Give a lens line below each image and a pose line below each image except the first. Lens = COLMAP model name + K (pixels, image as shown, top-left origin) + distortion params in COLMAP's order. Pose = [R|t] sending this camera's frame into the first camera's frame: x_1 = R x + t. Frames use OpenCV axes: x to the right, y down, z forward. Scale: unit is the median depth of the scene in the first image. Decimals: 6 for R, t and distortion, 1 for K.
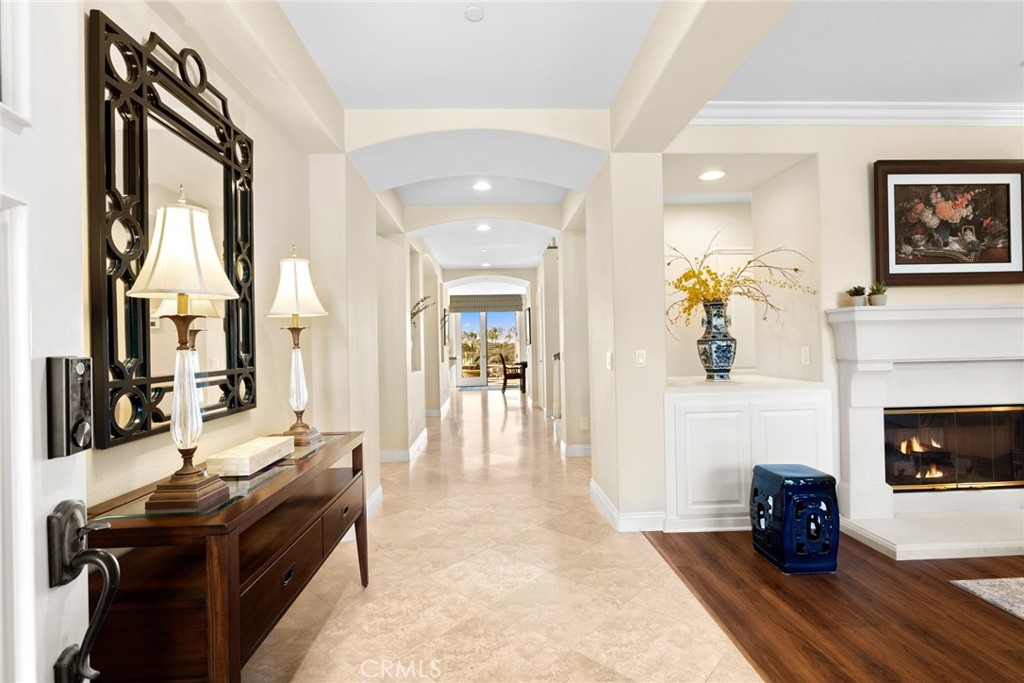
lens RADIAL K [[479.9, 0, 509.9], [0, 479.9, 341.9], [0, 0, 1]] dist [0.002510, 0.000178]
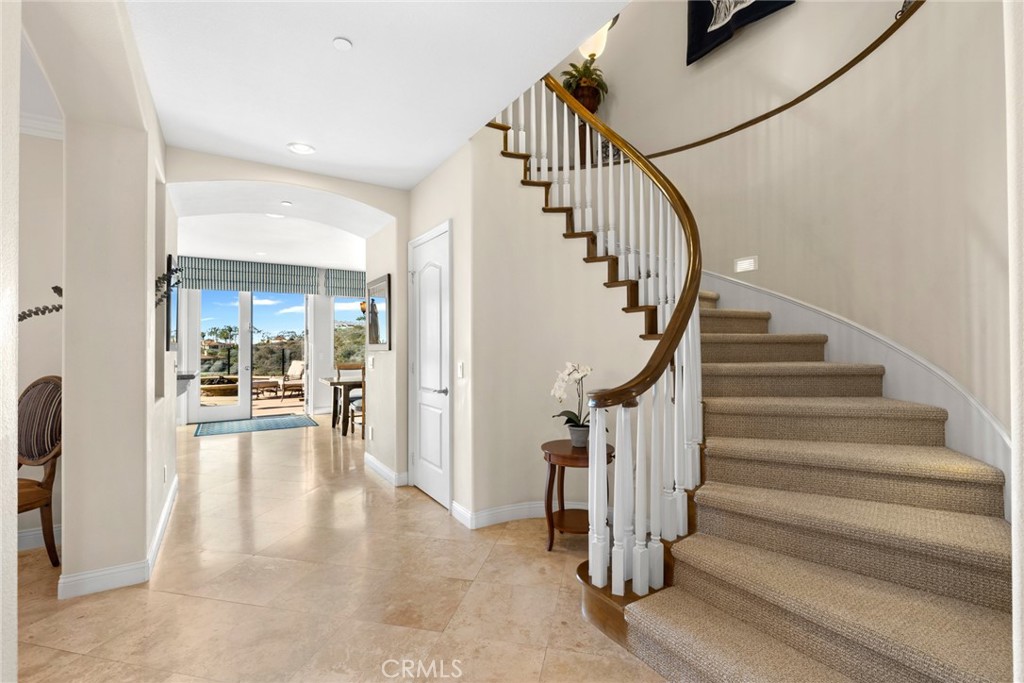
lens RADIAL K [[448.4, 0, 518.1], [0, 448.4, 346.4], [0, 0, 1]] dist [-0.001745, -0.000094]
pose [[0.855384, 0.026831, 0.517298, -0.069723], [-0.026537, 0.999616, -0.007968, 0.000008], [-0.517314, -0.006912, 0.855768, 0.475434]]
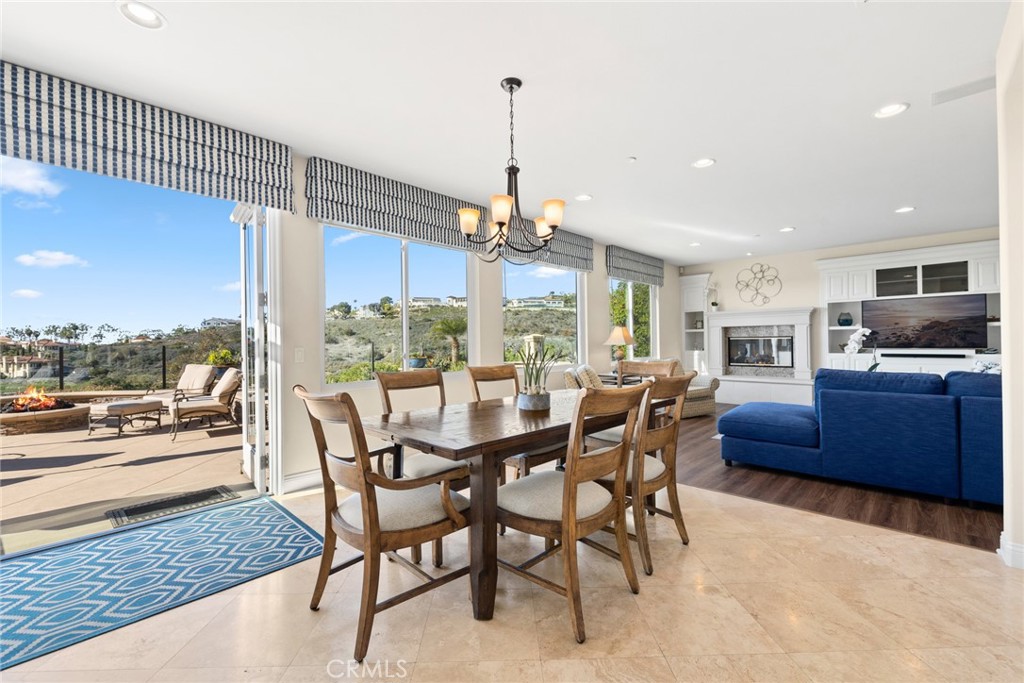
lens RADIAL K [[436.4, 0, 513.8], [0, 436.4, 341.2], [0, 0, 1]] dist [0.003220, 0.000553]
pose [[0.725806, 0.021838, 0.687553, -0.068206], [-0.014078, 0.999758, -0.016892, 0.010105], [-0.687756, 0.002581, 0.725938, 0.871868]]
